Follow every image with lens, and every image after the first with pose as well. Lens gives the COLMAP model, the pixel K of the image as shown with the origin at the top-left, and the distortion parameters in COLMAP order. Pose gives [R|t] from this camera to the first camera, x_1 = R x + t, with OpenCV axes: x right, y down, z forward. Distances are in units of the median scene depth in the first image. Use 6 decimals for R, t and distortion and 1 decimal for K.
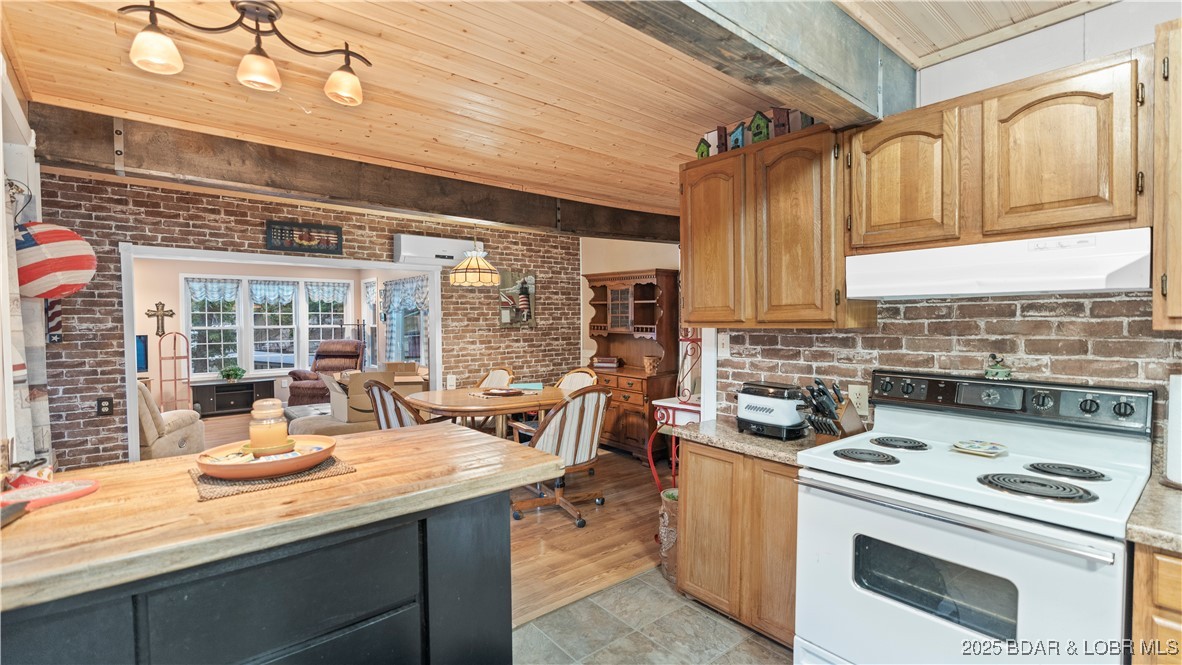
lens RADIAL K [[531.2, 0, 592.7], [0, 531.2, 331.5], [0, 0, 1]] dist [-0.003080, 0.000925]
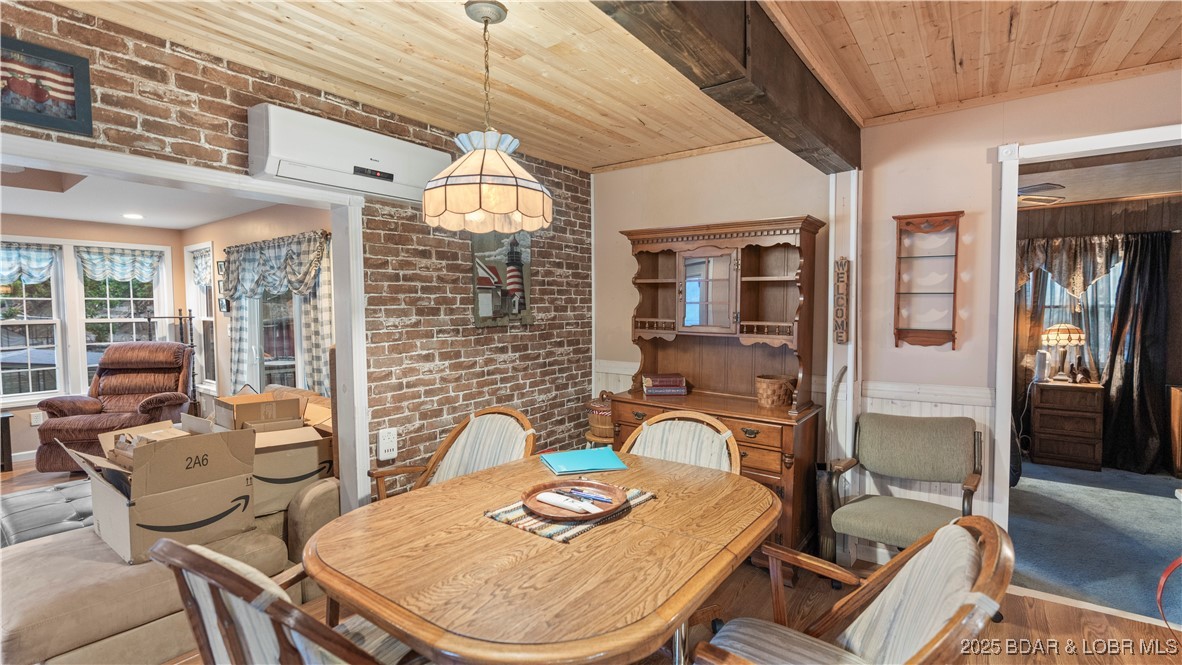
lens RADIAL K [[531.2, 0, 592.7], [0, 531.2, 331.5], [0, 0, 1]] dist [-0.003080, 0.000925]
pose [[0.973806, -0.010980, 0.227114, -0.176386], [0.005531, 0.999682, 0.024614, -0.014266], [-0.227312, -0.022713, 0.973557, 0.449441]]
